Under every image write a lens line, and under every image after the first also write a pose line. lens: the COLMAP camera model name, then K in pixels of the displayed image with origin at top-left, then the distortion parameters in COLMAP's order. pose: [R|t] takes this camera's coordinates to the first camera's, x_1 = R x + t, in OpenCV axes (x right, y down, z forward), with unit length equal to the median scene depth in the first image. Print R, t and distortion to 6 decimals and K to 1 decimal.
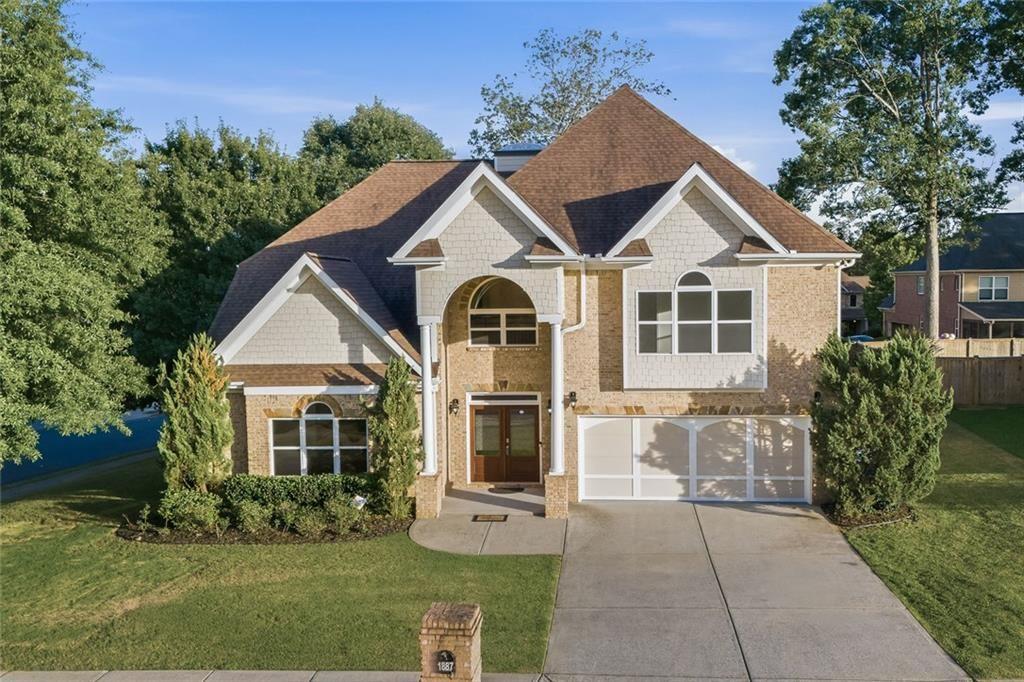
lens RADIAL K [[881.1, 0, 512.7], [0, 881.1, 341.0], [0, 0, 1]] dist [0.000011, -0.000045]
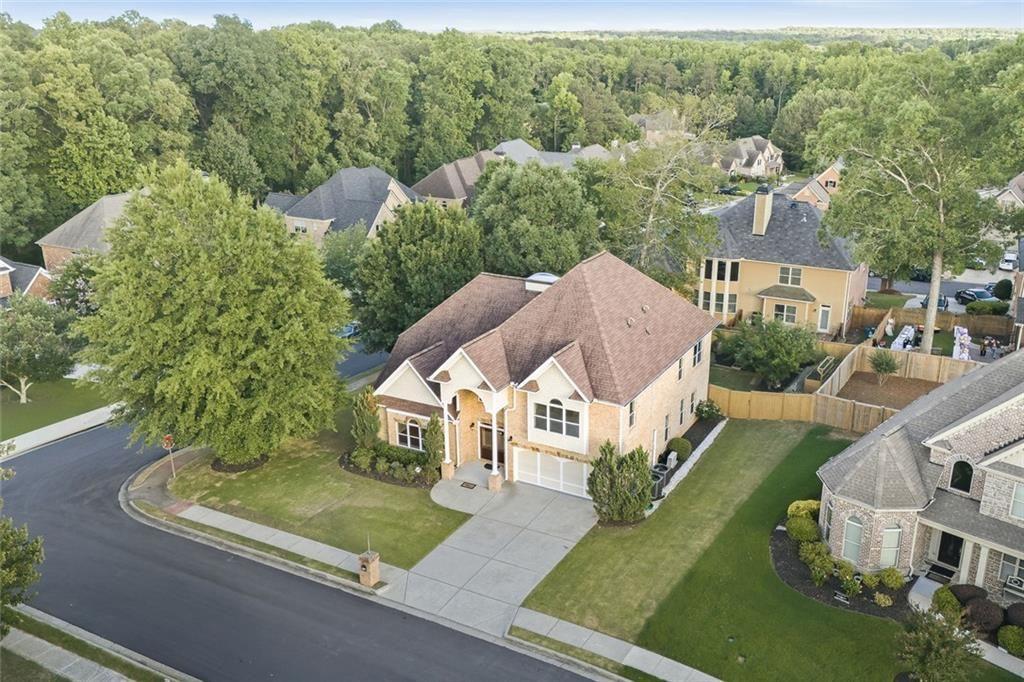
lens RADIAL K [[881.1, 0, 512.2], [0, 881.1, 340.6], [0, 0, 1]] dist [0.000011, -0.000045]
pose [[0.896197, 0.145382, -0.419161, 0.989138], [-0.009699, 0.950980, 0.309101, -0.875659], [0.443551, -0.272950, 0.853675, -0.844160]]
